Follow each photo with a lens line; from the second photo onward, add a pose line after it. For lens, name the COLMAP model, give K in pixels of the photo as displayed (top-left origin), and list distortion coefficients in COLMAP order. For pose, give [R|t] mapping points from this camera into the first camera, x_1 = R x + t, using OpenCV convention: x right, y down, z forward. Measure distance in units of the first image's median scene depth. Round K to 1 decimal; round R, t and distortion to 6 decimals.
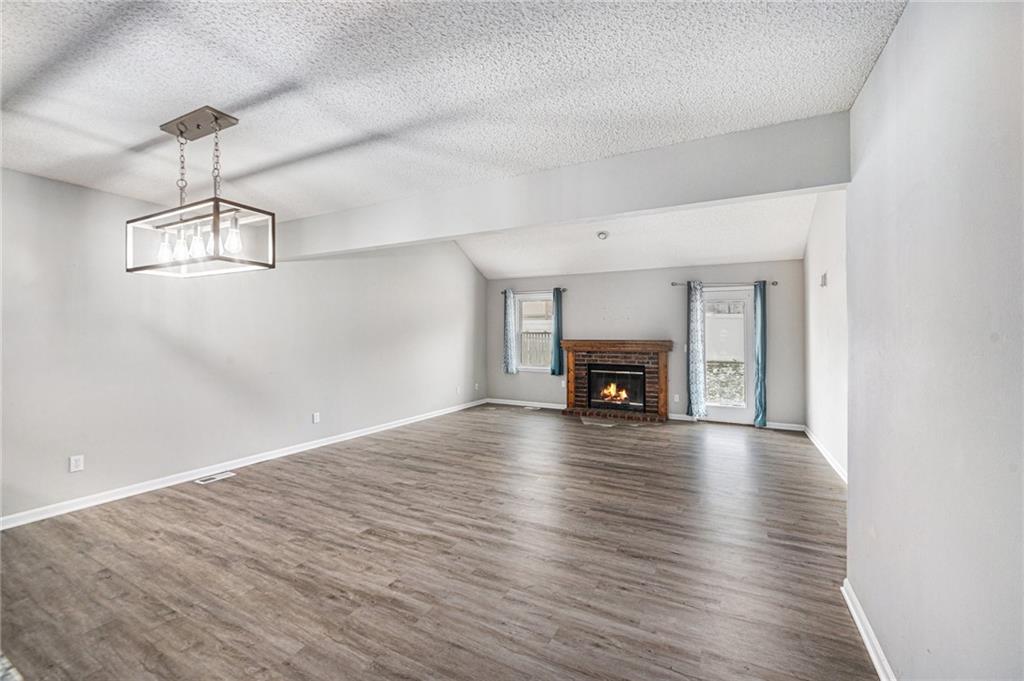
lens RADIAL K [[412.9, 0, 503.9], [0, 412.9, 332.6], [0, 0, 1]] dist [-0.001916, -0.000417]
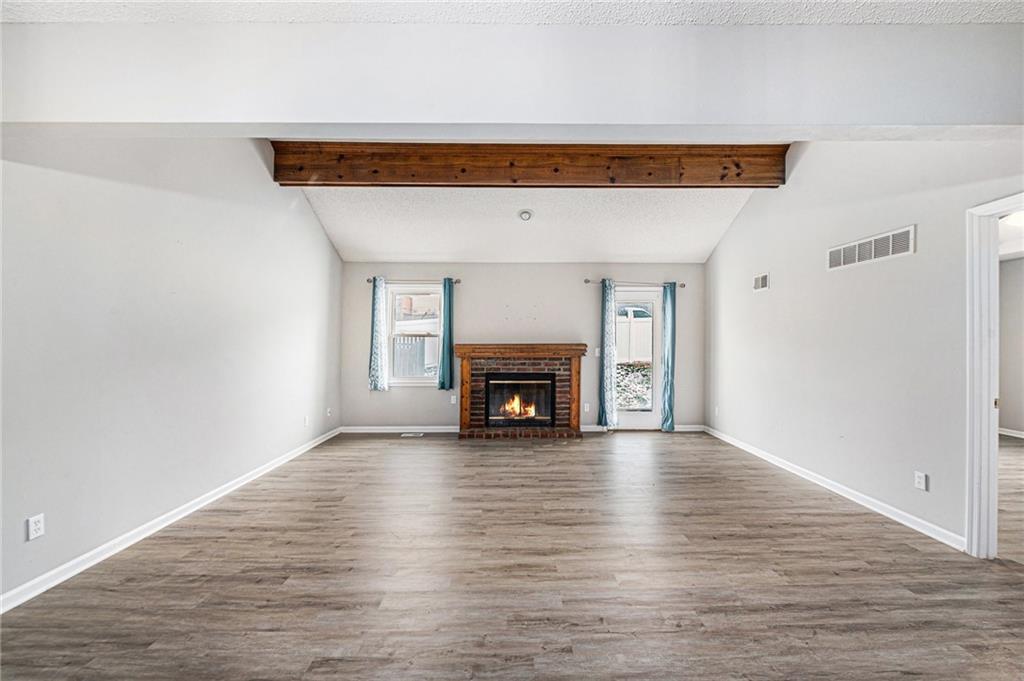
lens RADIAL K [[412.9, 0, 503.9], [0, 412.9, 332.6], [0, 0, 1]] dist [-0.001916, -0.000417]
pose [[0.875878, 0.004259, 0.482514, -0.172486], [0.000888, 0.999945, -0.010438, 0.003847], [-0.482531, 0.009571, 0.875826, 0.287383]]
